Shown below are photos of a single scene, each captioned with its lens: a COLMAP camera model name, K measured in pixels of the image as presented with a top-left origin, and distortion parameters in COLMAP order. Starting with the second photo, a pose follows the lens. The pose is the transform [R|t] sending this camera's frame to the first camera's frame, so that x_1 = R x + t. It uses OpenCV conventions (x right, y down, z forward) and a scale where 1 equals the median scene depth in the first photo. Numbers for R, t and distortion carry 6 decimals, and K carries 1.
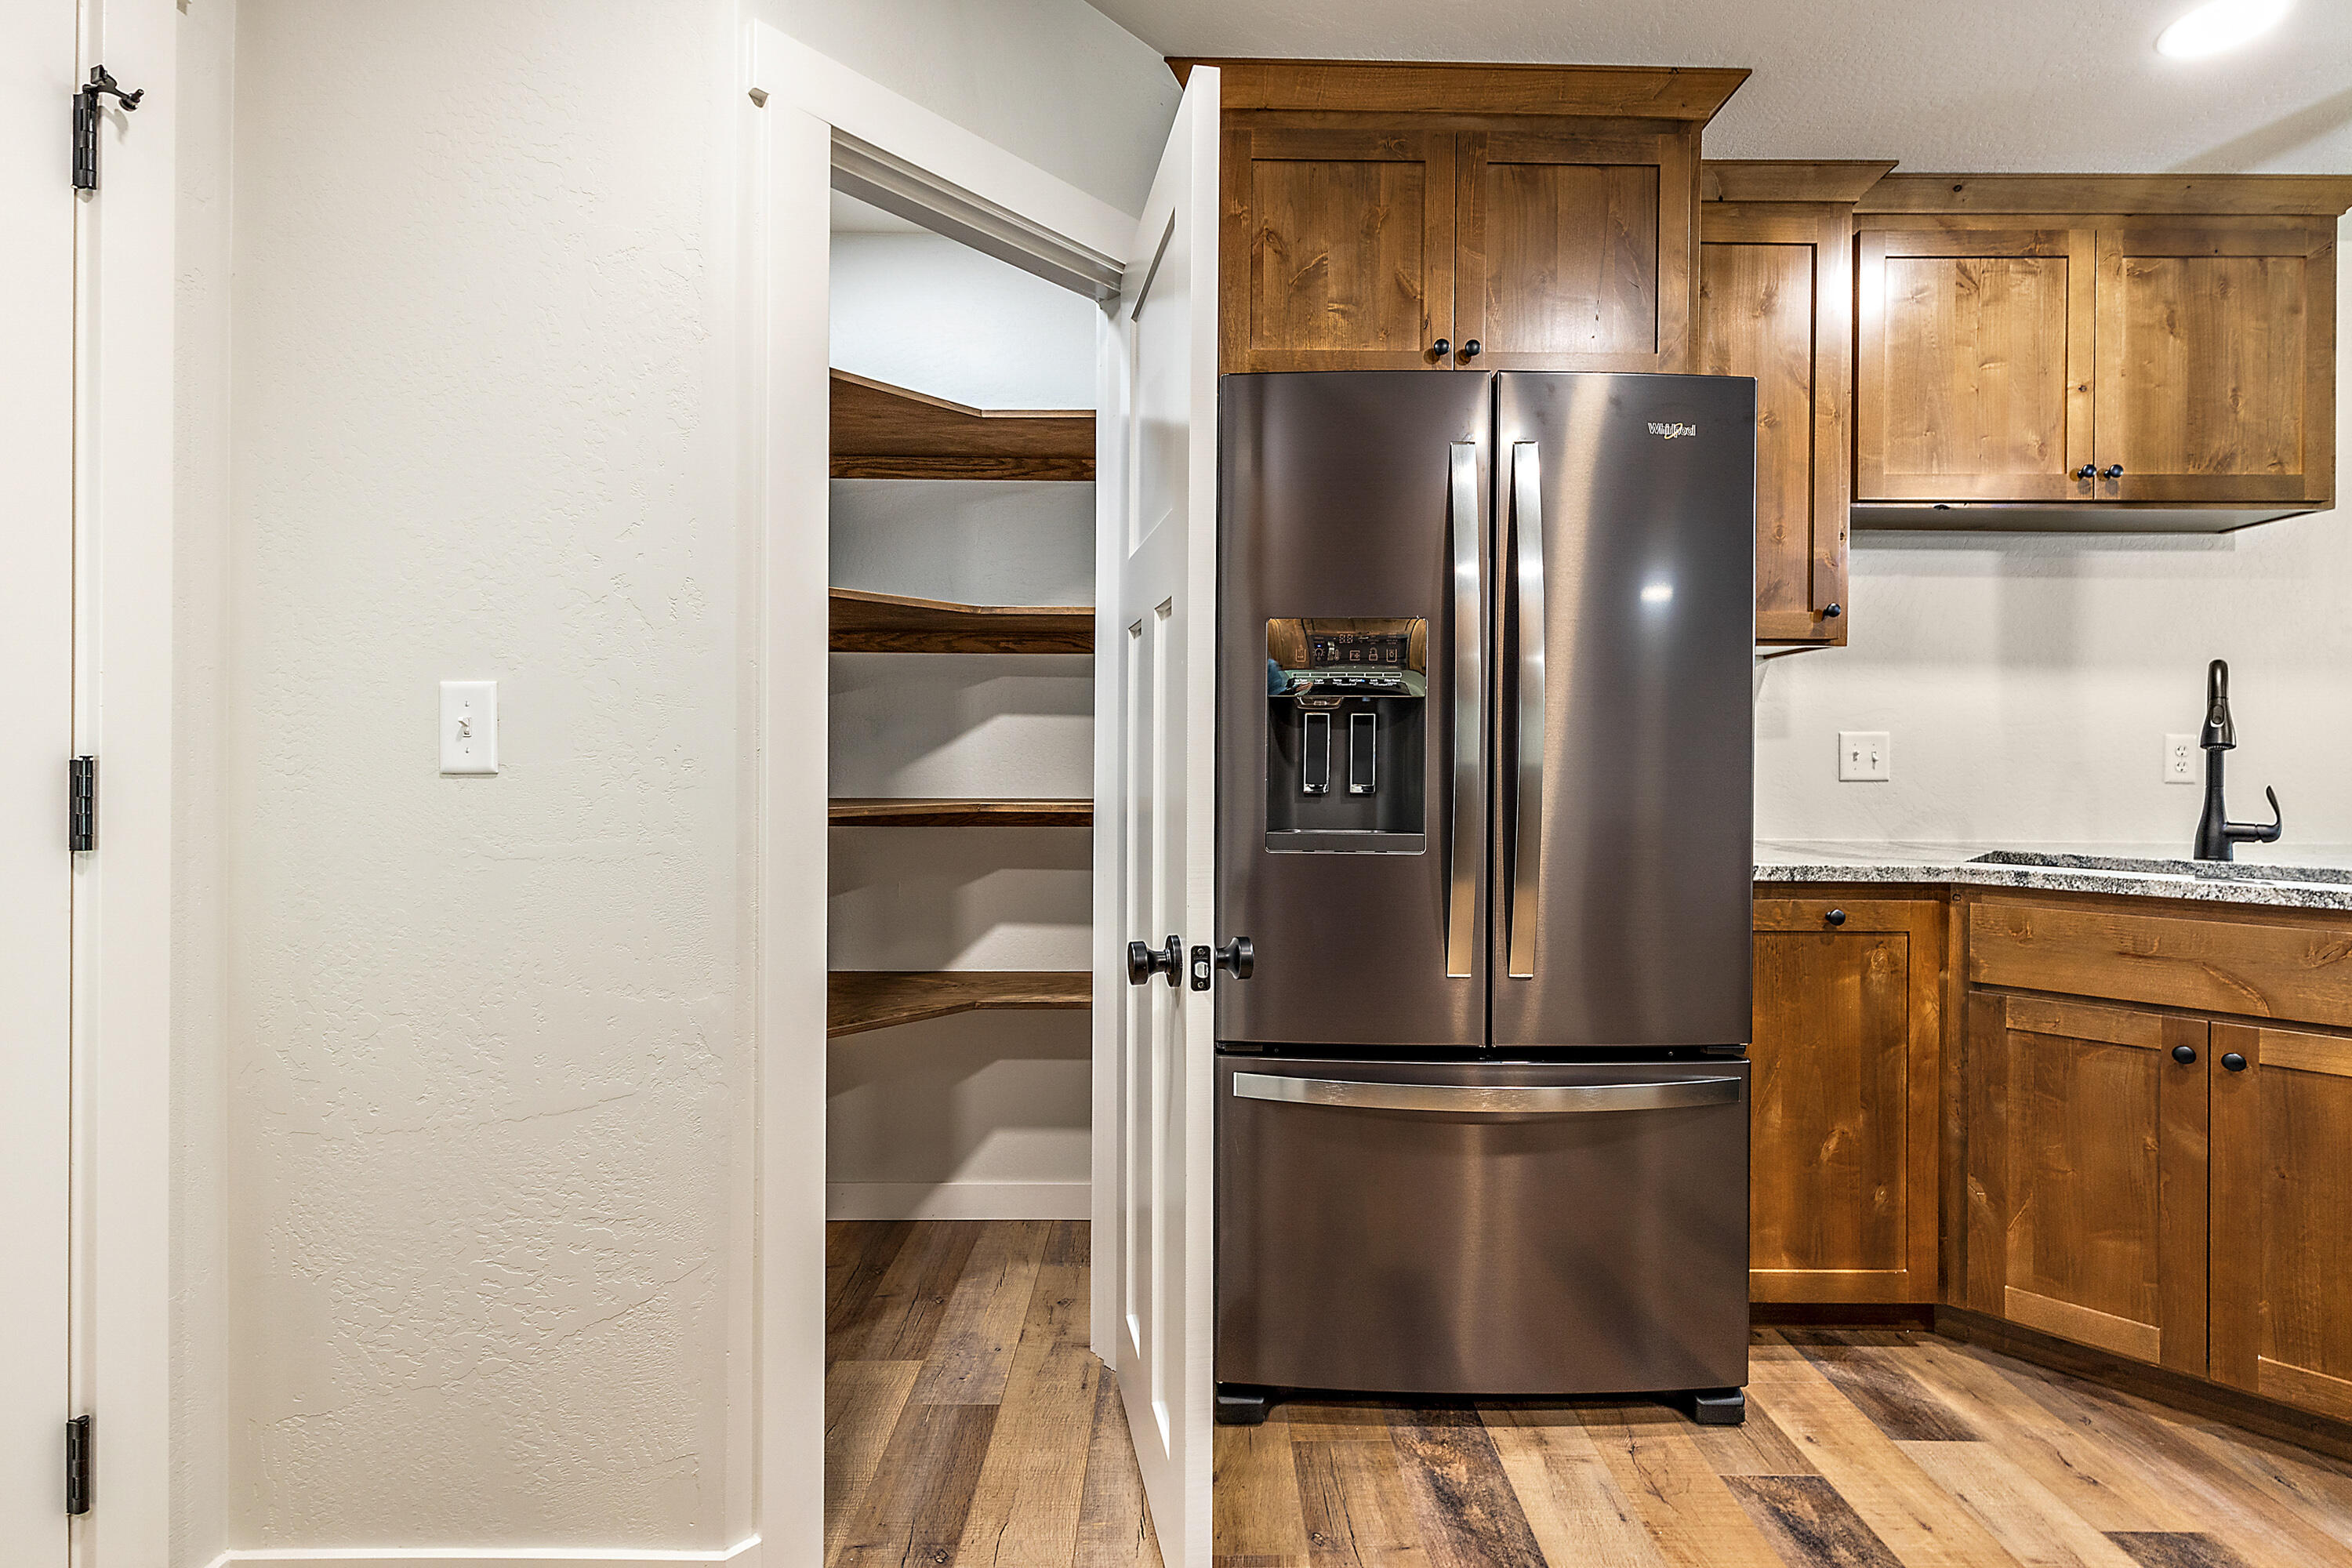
lens RADIAL K [[1072.8, 0, 1181.1], [0, 1072.8, 763.9], [0, 0, 1]] dist [0.001624, 0.000331]
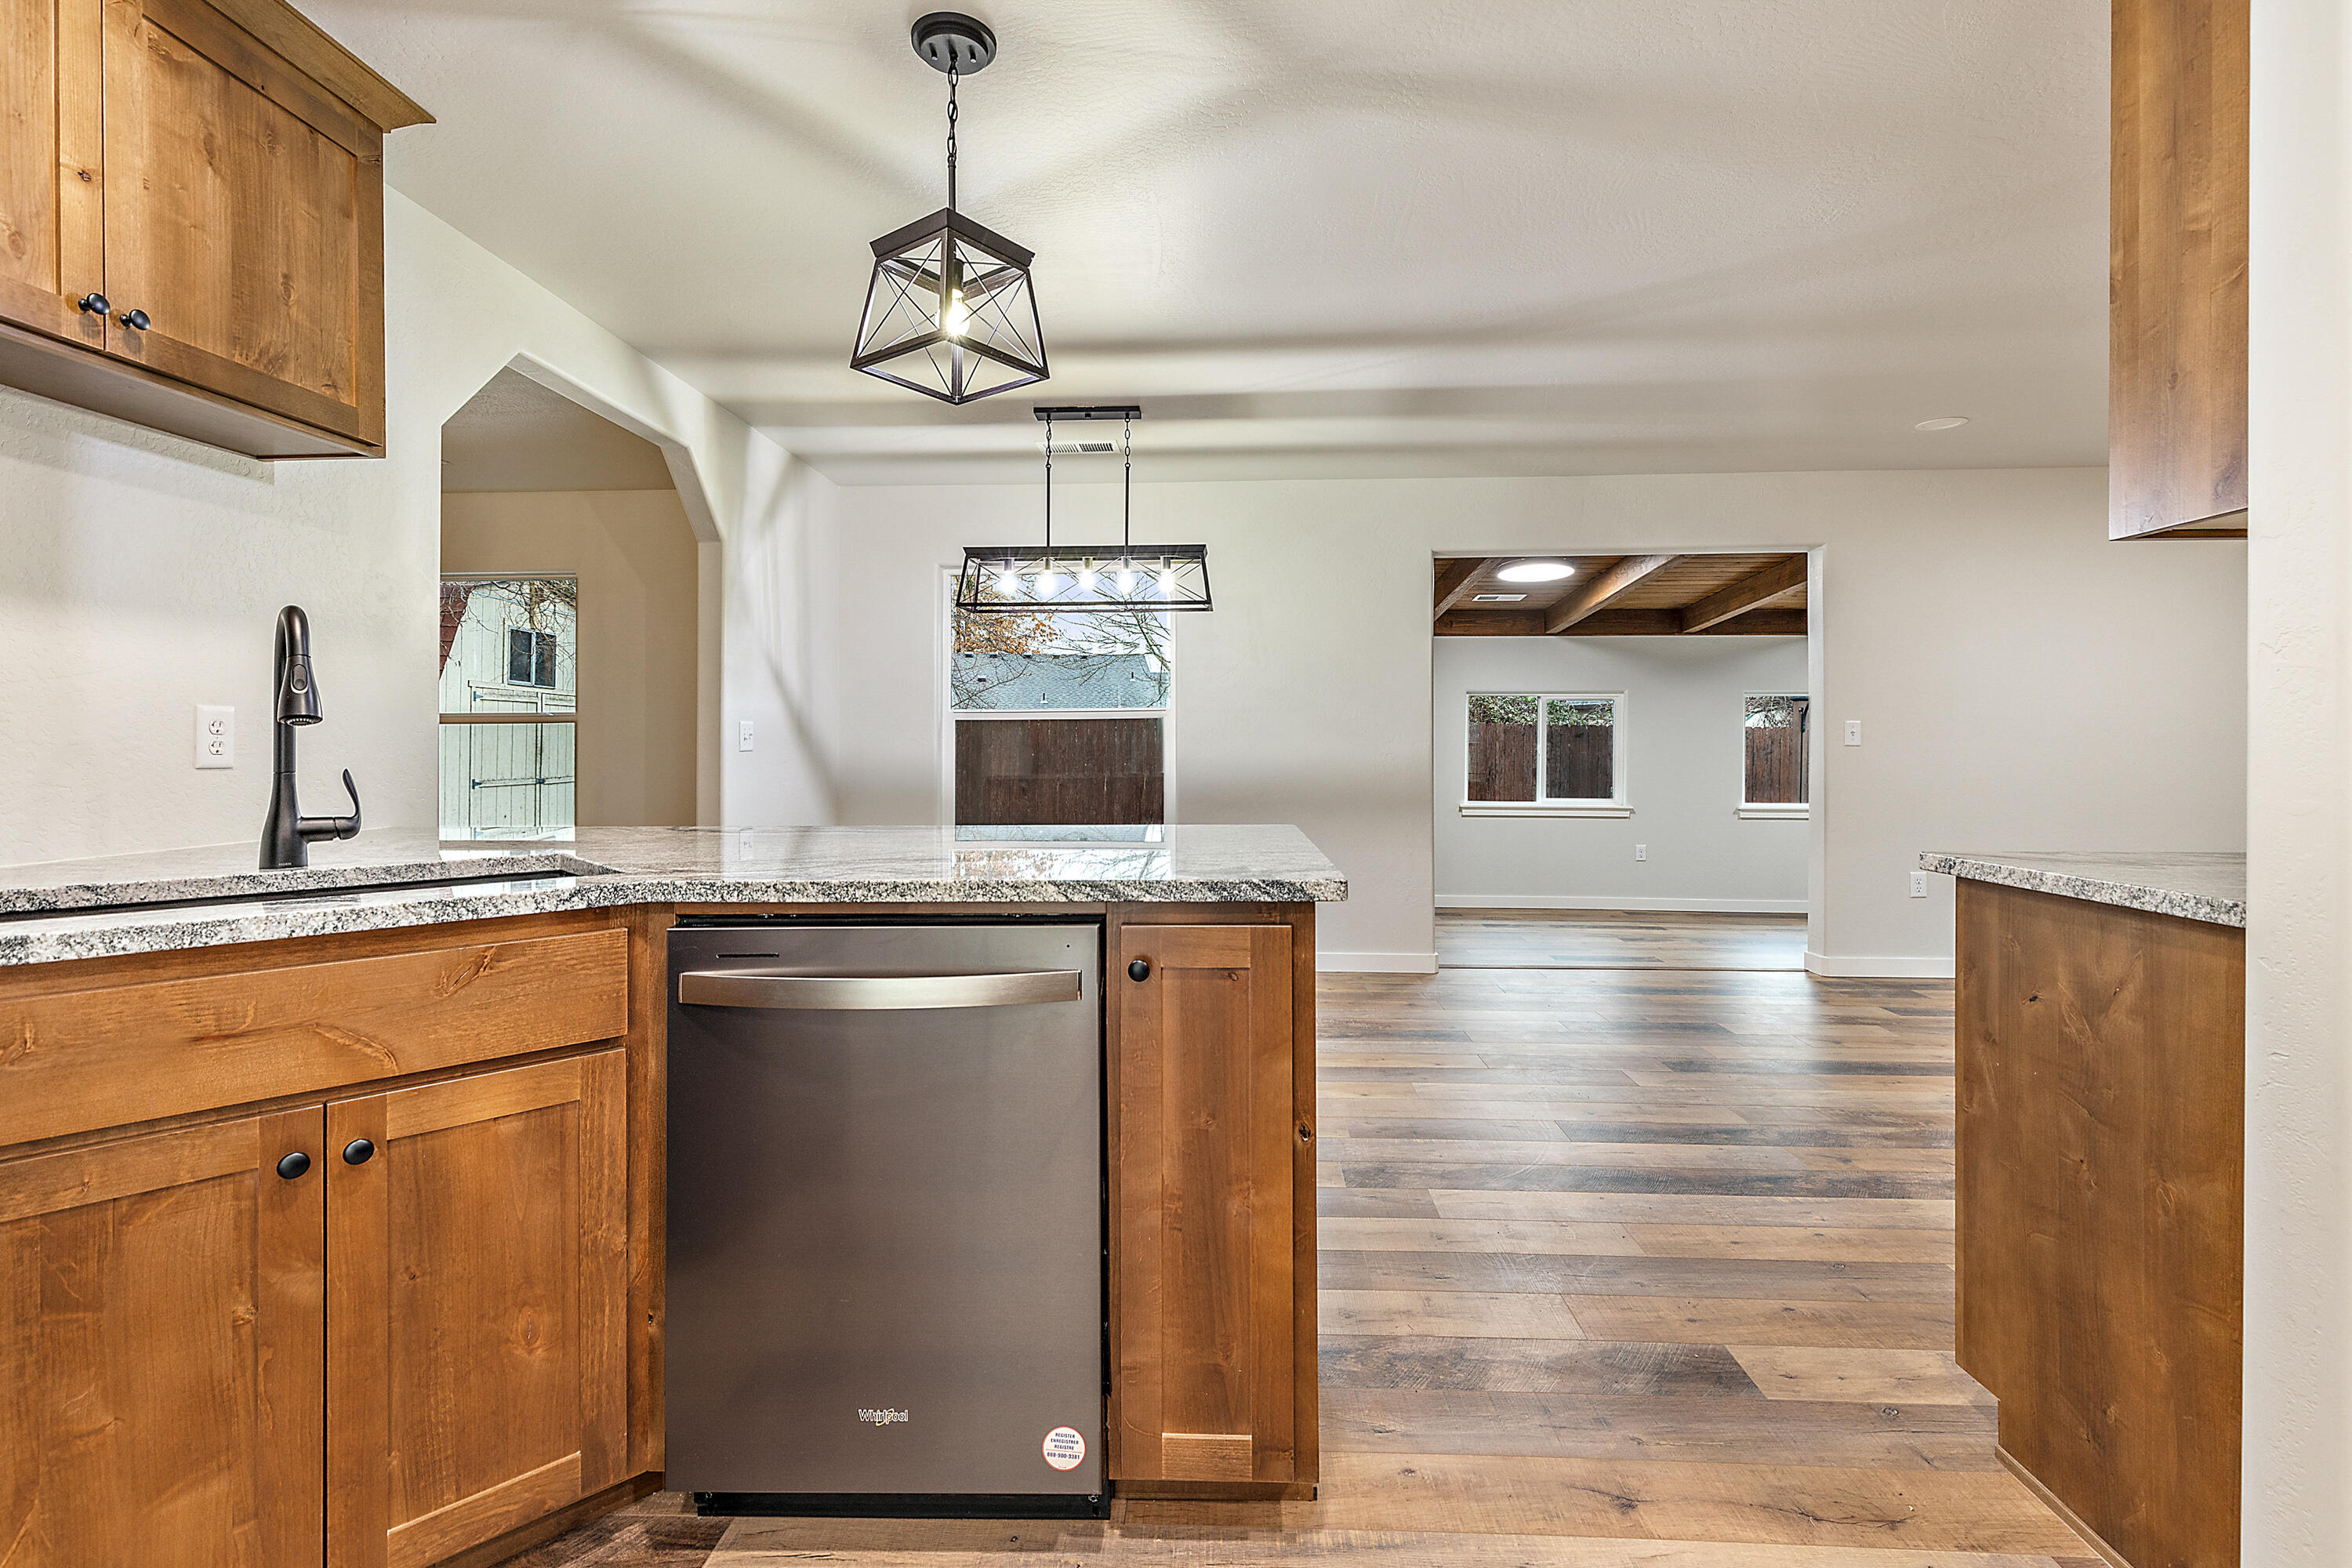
lens RADIAL K [[1073.8, 0, 1177.9], [0, 1073.8, 737.5], [0, 0, 1]] dist [0.008996, -0.000967]
pose [[0.043979, -0.002938, 0.999028, 0.253109], [0.010217, 0.999945, 0.002491, 0.001039], [-0.998980, 0.010098, 0.044007, 0.379647]]
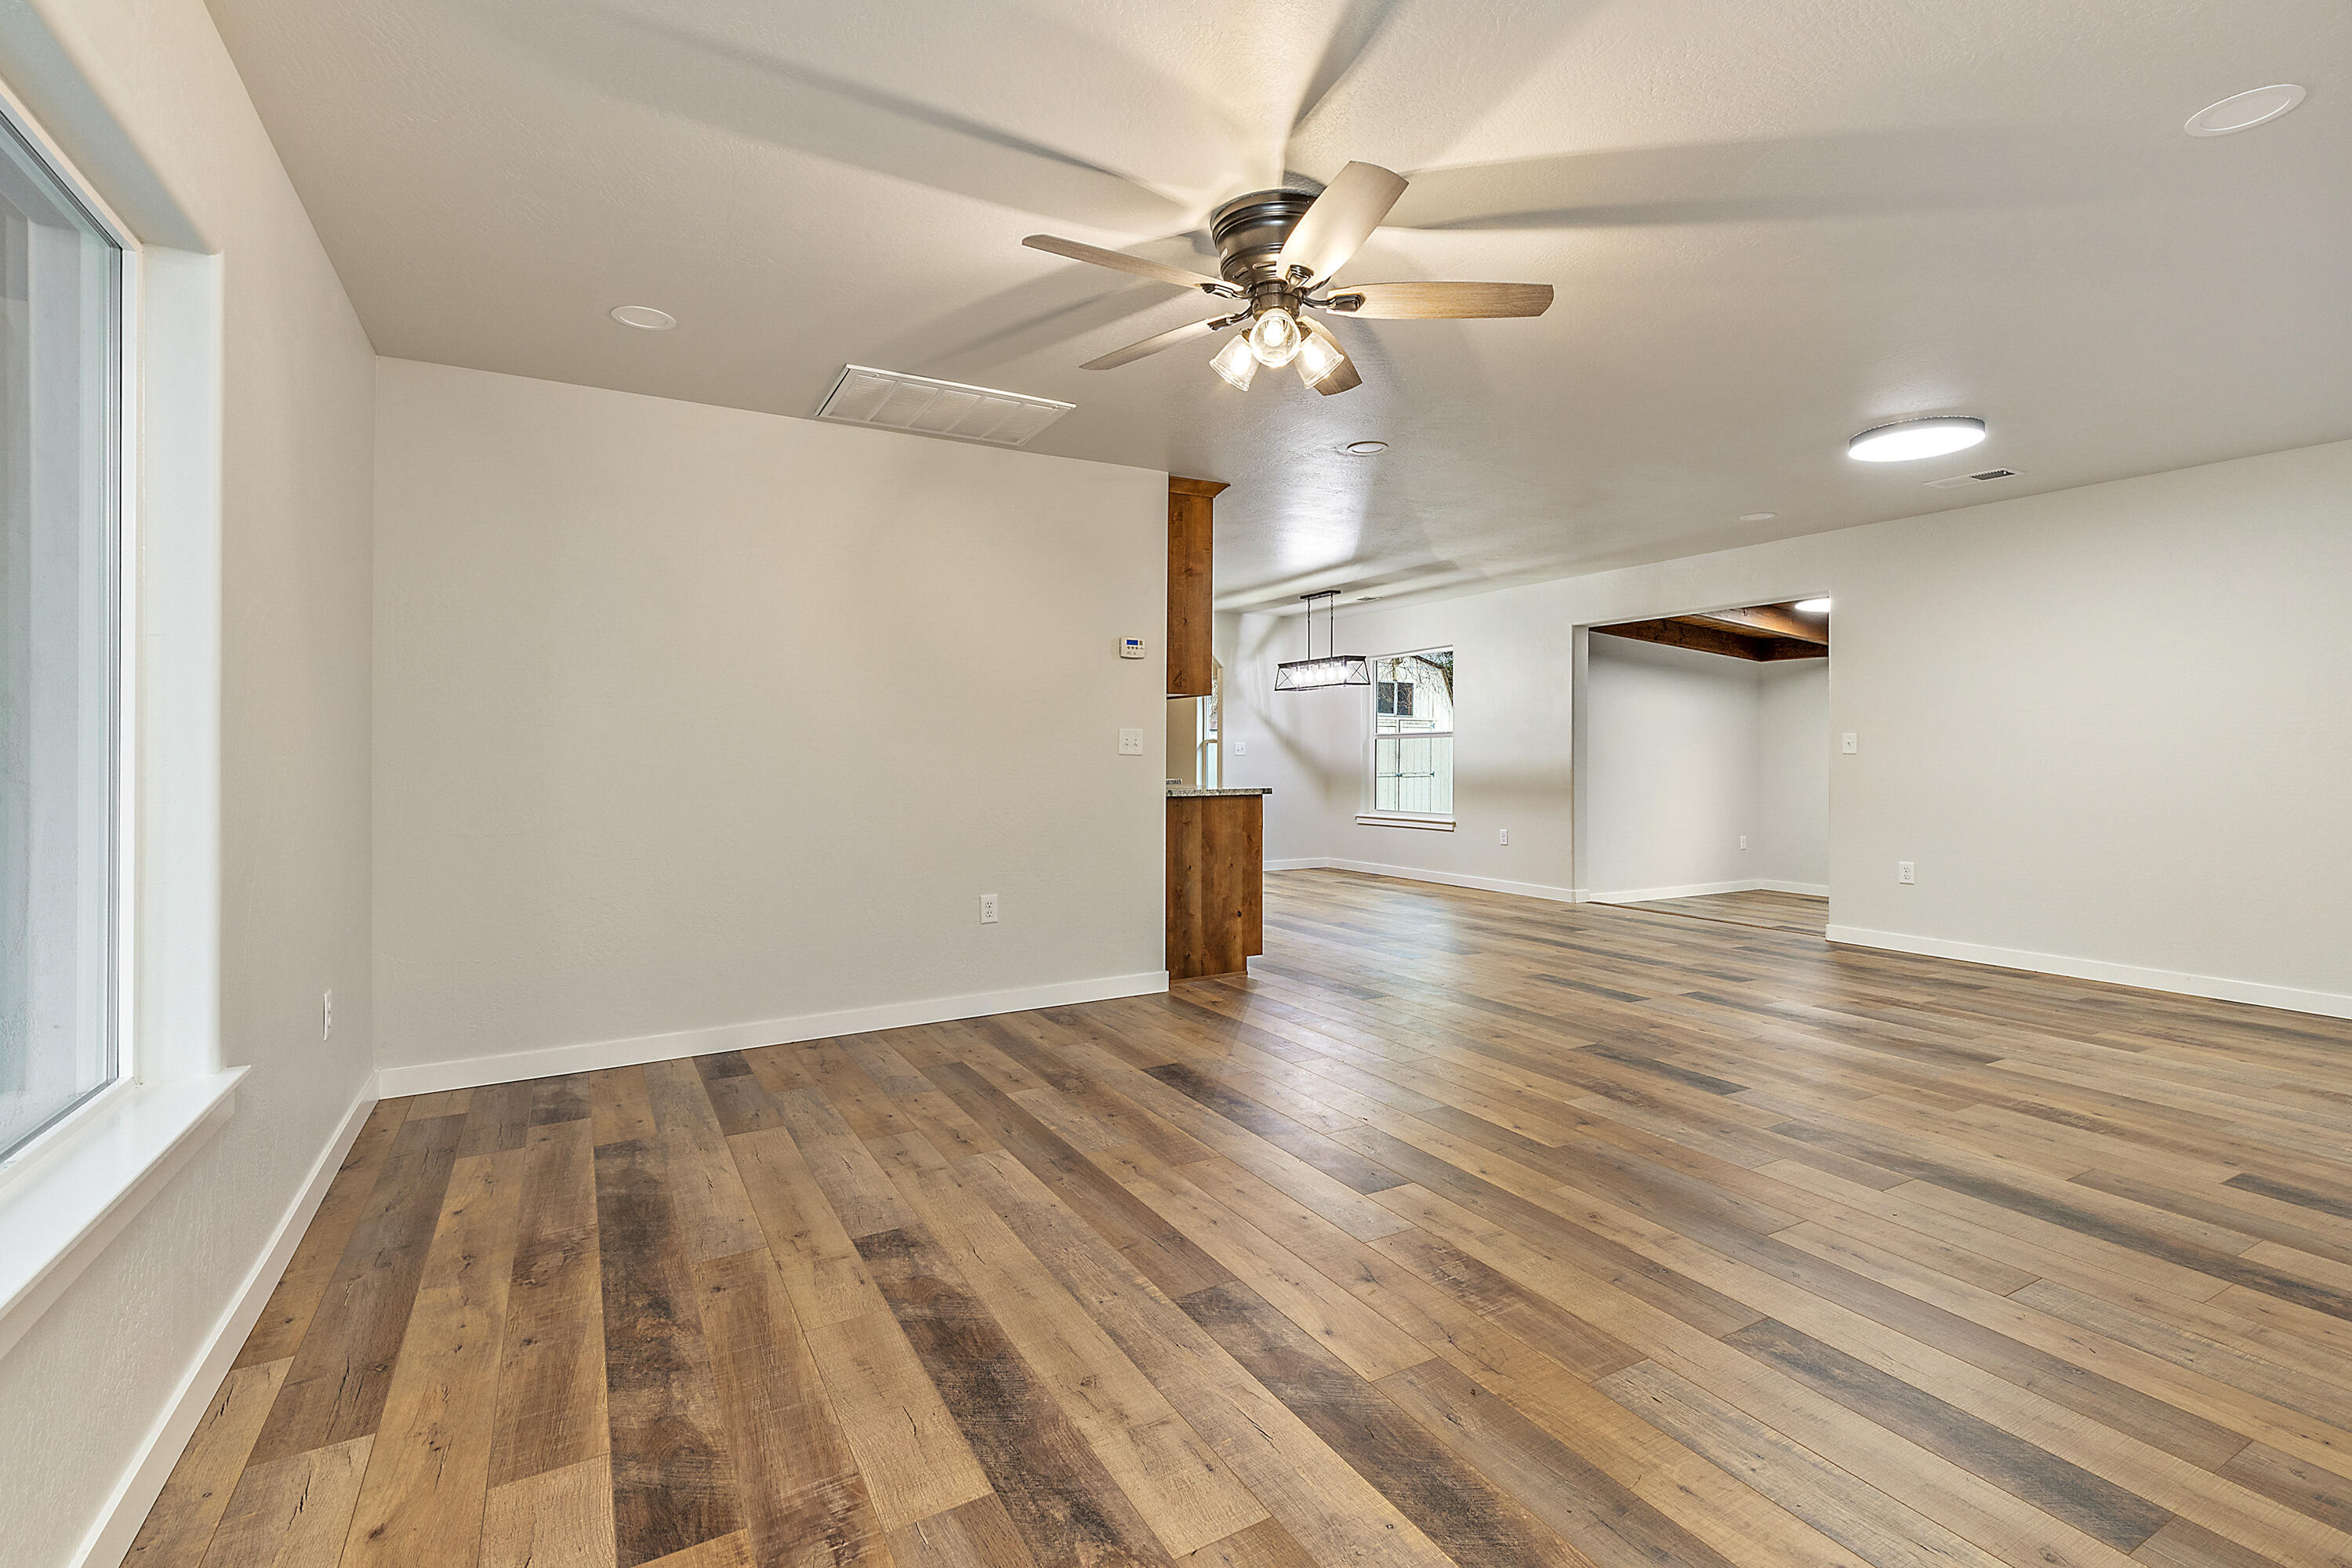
lens RADIAL K [[1072.8, 0, 1181.1], [0, 1072.8, 763.9], [0, 0, 1]] dist [0.001624, 0.000331]
pose [[0.864502, -0.015175, 0.502401, -0.397446], [0.013470, 0.999885, 0.007023, 0.027209], [-0.502450, 0.000696, 0.864606, -3.034185]]
